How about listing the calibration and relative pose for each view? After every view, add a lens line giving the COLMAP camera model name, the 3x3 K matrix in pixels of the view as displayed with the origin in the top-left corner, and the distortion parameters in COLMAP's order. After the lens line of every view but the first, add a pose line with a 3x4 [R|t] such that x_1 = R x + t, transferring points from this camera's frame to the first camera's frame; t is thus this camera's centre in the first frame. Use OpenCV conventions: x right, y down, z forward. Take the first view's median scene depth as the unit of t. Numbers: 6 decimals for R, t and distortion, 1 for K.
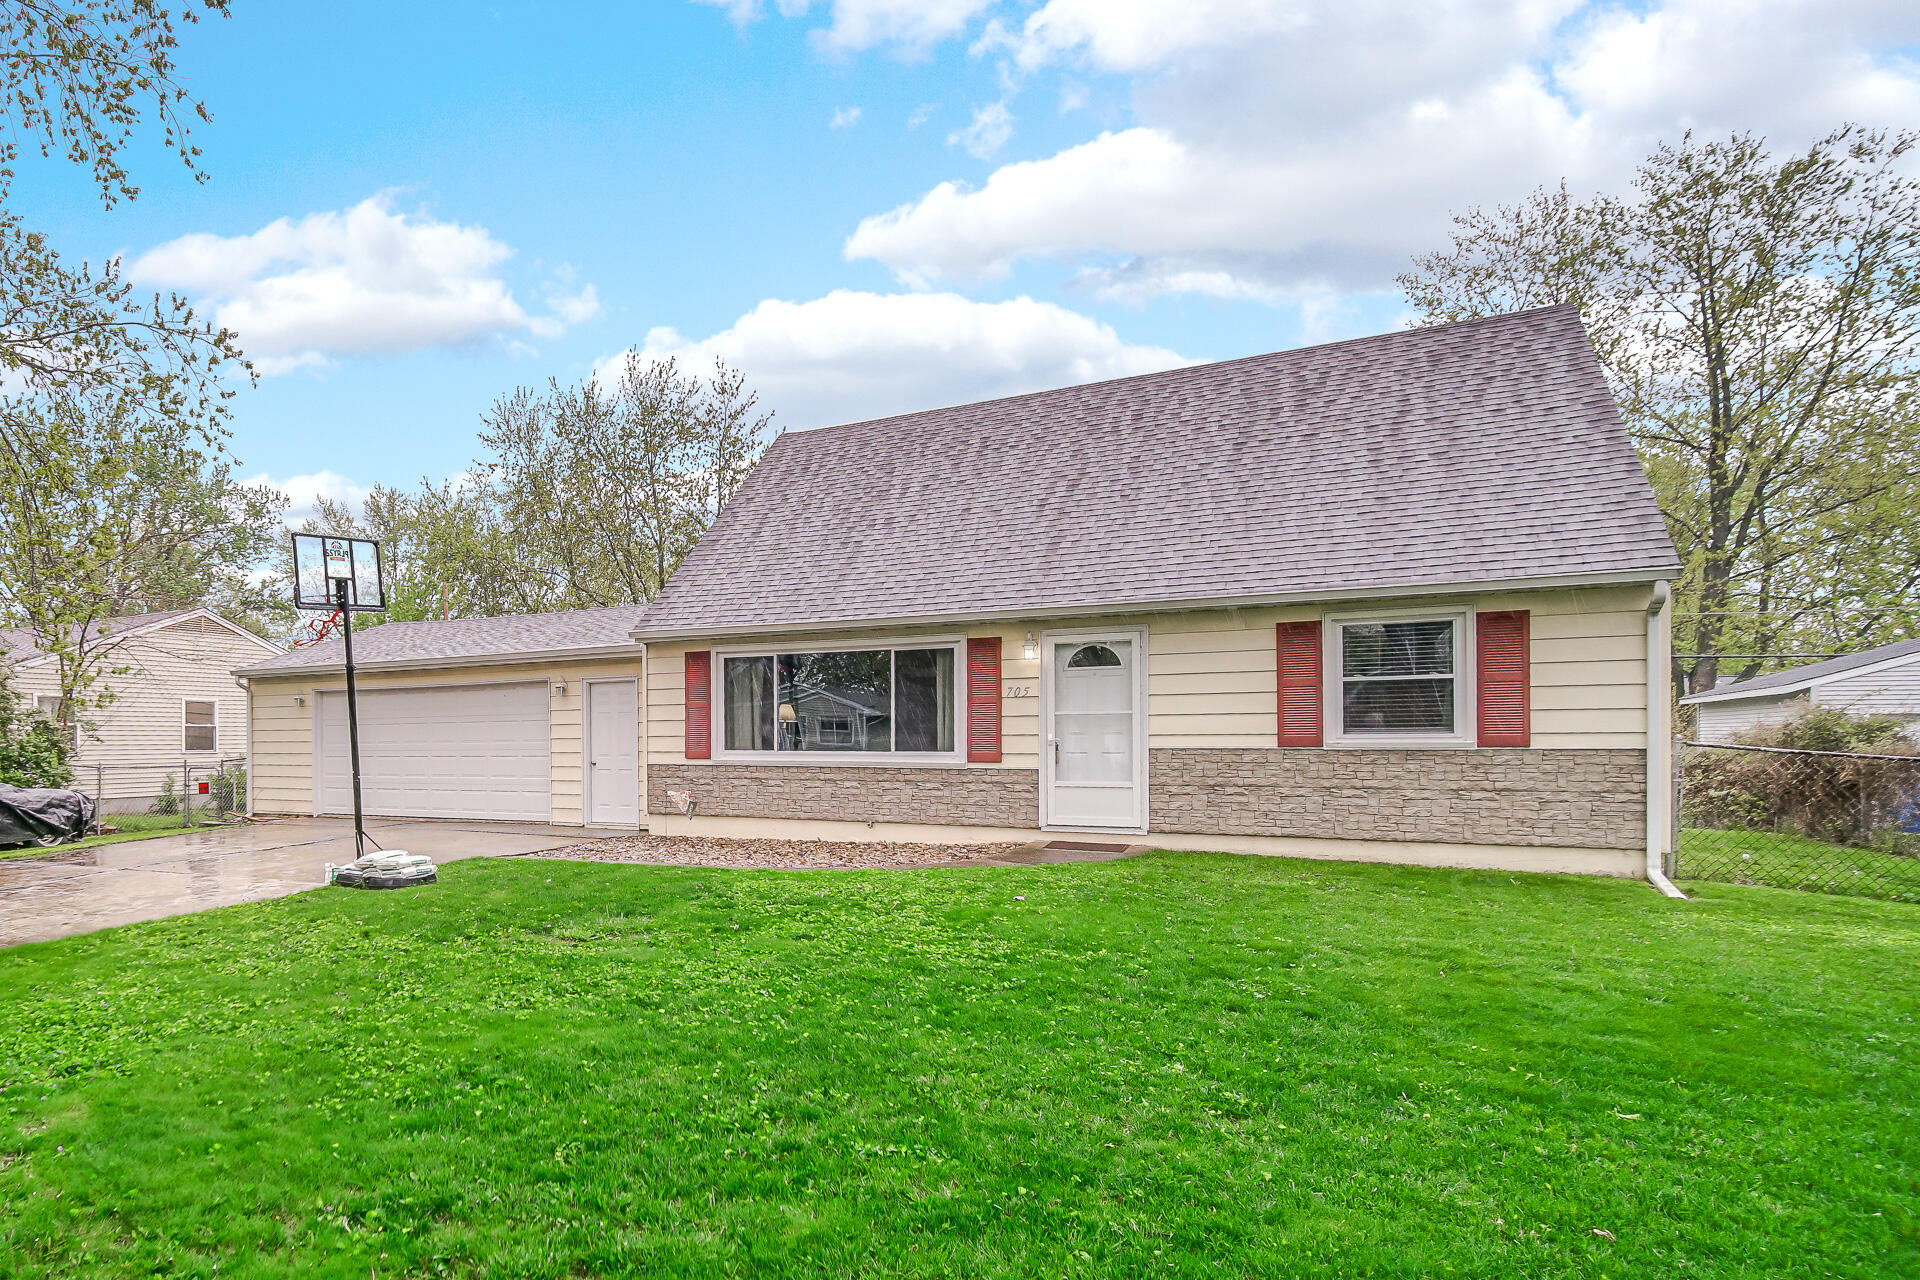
lens RADIAL K [[986.8, 0, 959.6], [0, 986.8, 571.4], [0, 0, 1]] dist [-0.000981, -0.000432]
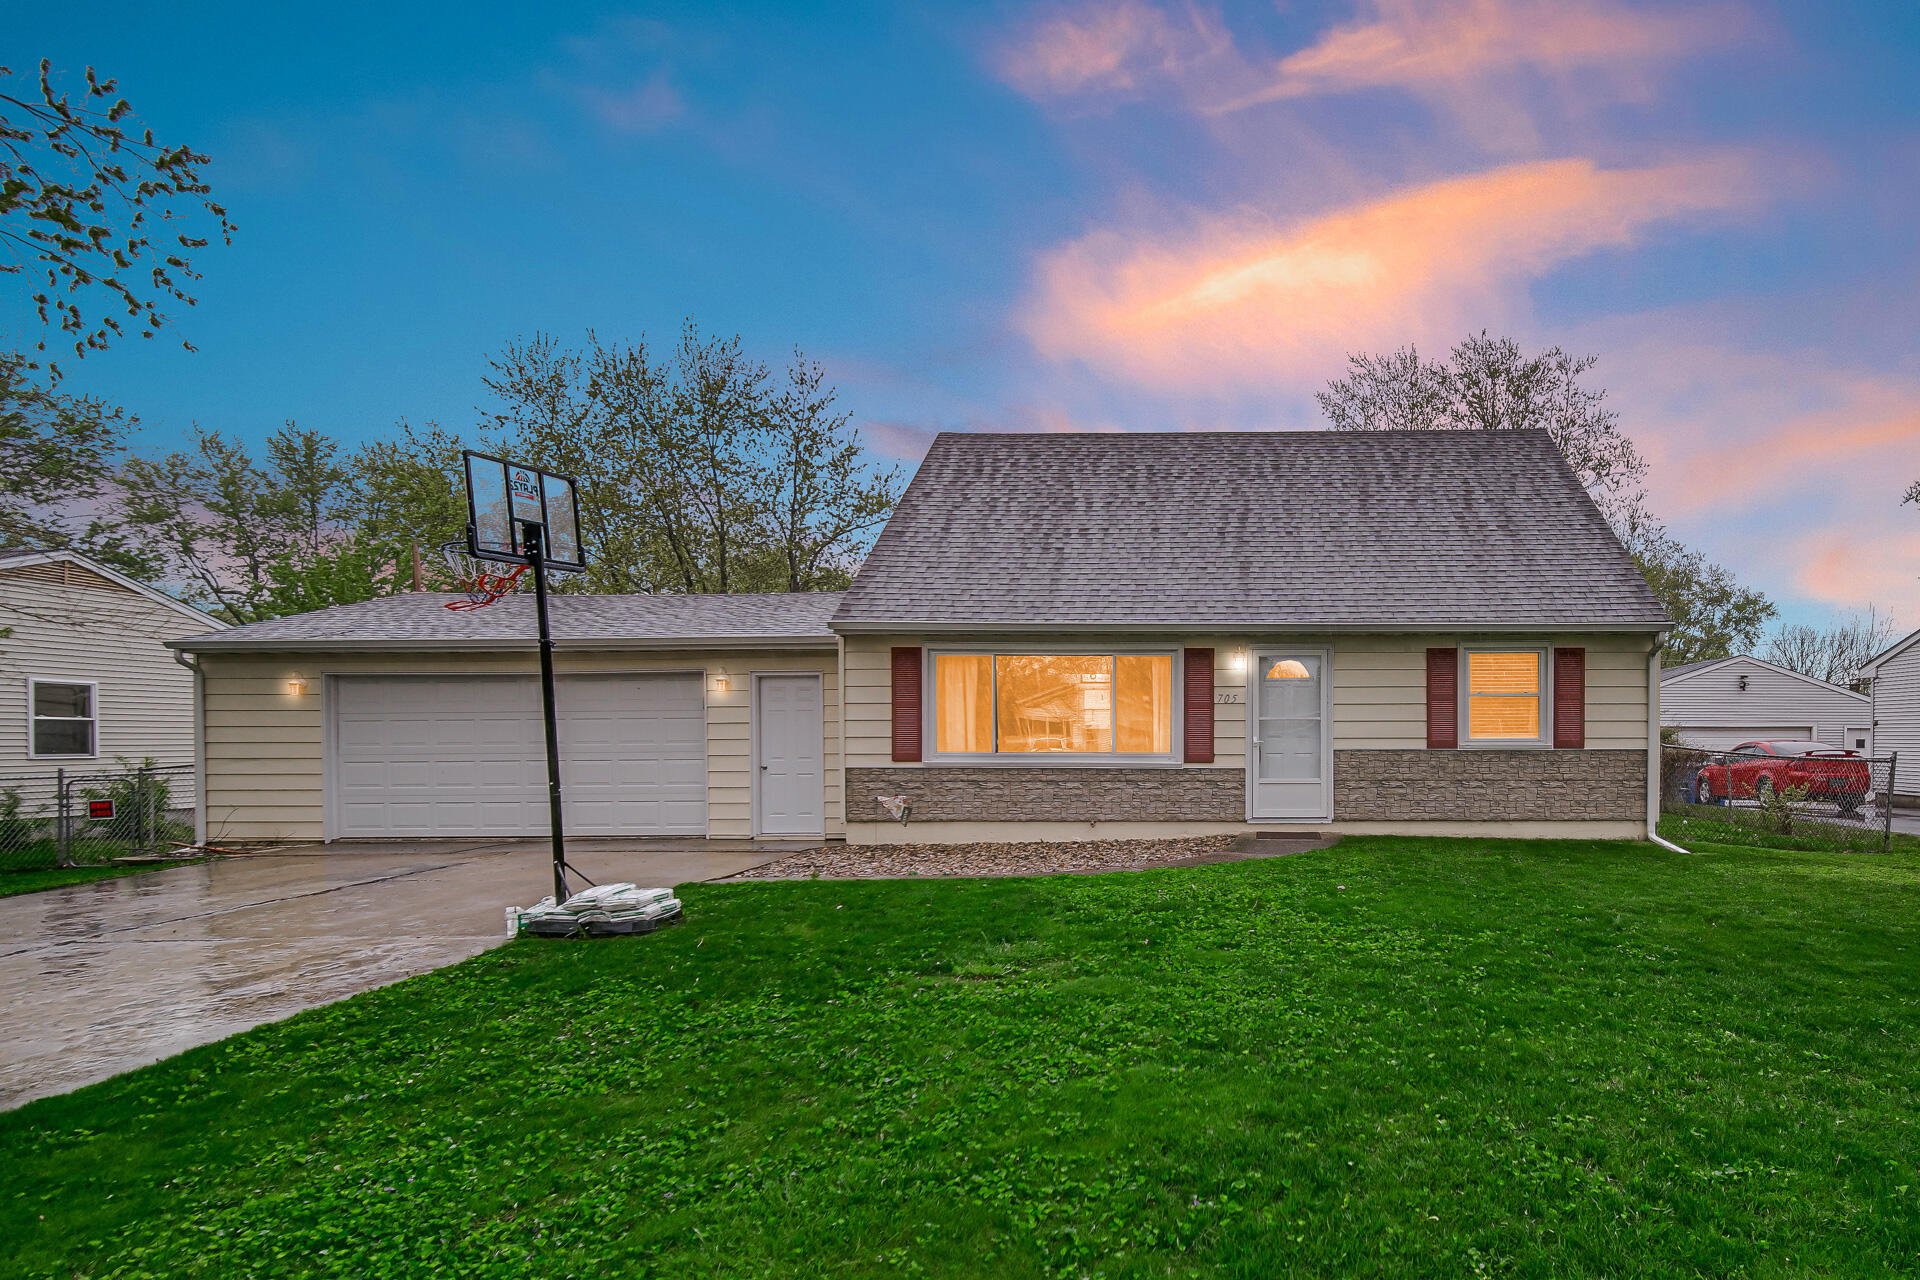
lens RADIAL K [[774.9, 0, 955.9], [0, 774.9, 630.2], [0, 0, 1]] dist [-0.000209, -0.000283]
pose [[0.909426, 0.060586, 0.411428, -0.566599], [-0.072730, 0.997255, 0.013909, 0.054949], [-0.409456, -0.042573, 0.911336, 0.333554]]
